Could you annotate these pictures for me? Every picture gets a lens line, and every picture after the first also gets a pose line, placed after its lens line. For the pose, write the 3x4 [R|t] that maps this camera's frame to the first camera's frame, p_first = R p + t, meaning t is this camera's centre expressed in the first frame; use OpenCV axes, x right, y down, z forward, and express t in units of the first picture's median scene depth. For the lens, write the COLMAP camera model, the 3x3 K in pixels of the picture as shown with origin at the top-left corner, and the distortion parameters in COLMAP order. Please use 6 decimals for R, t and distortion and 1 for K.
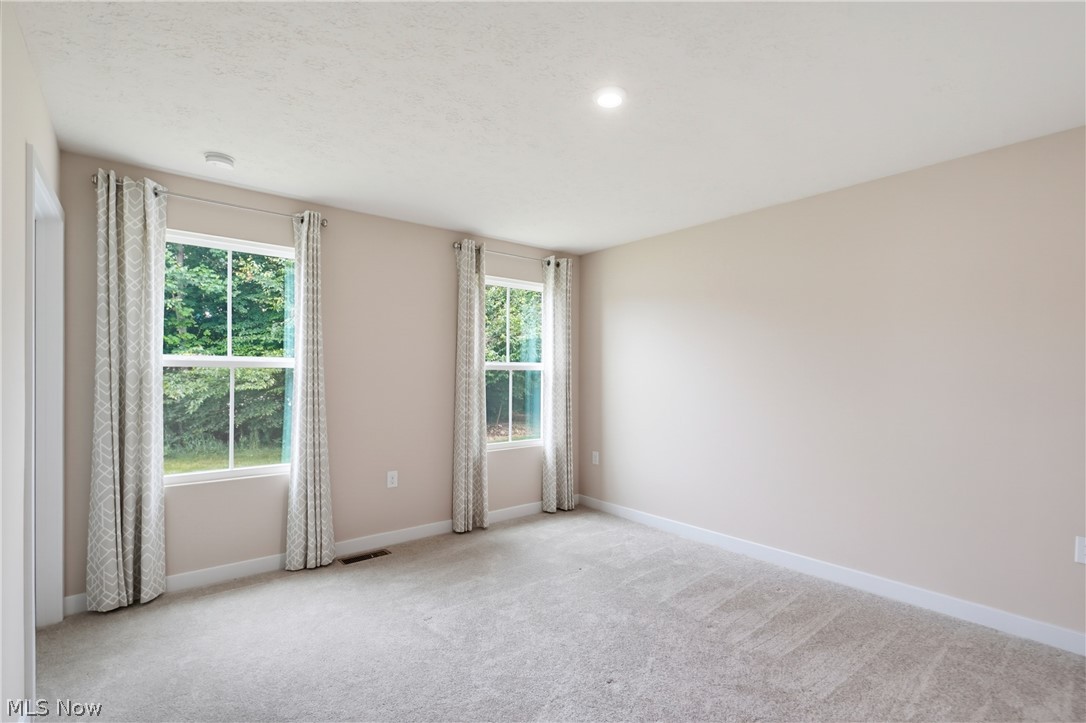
lens RADIAL K [[494.1, 0, 543.3], [0, 494.1, 373.0], [0, 0, 1]] dist [-0.003010, 0.000480]
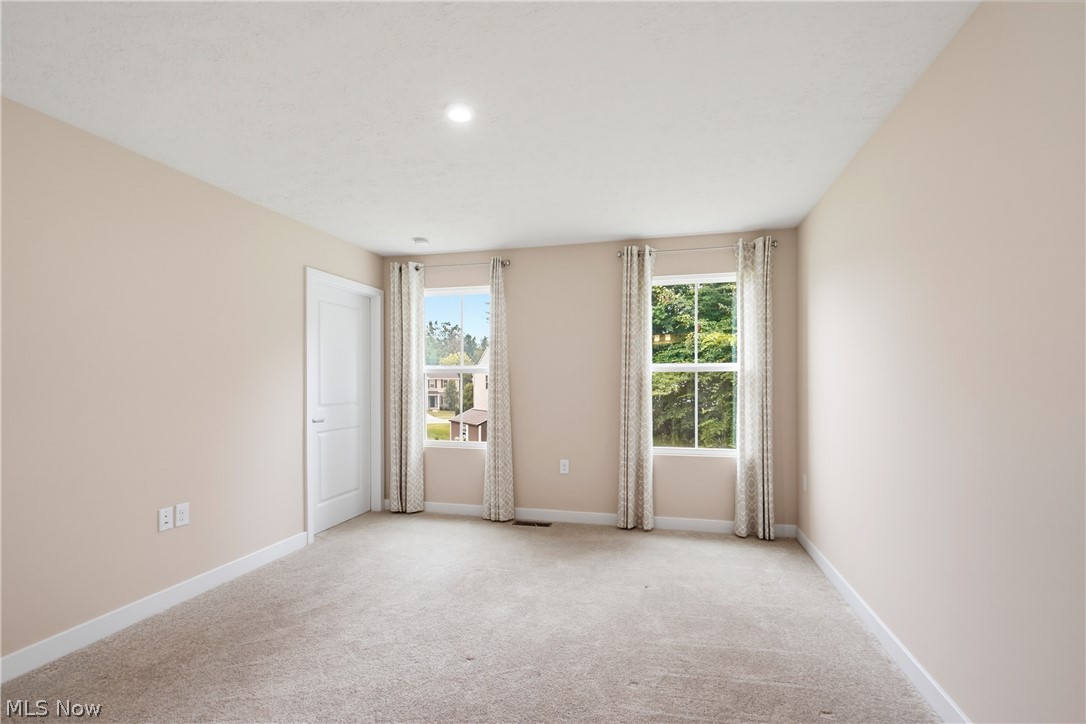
lens RADIAL K [[476.3, 0, 546.4], [0, 476.3, 380.8], [0, 0, 1]] dist [-0.020269, 0.000056]
pose [[0.615629, -0.006817, -0.788007, 0.562981], [0.003912, 0.999977, -0.005595, 0.017710], [0.788026, 0.000362, 0.615641, 0.271274]]
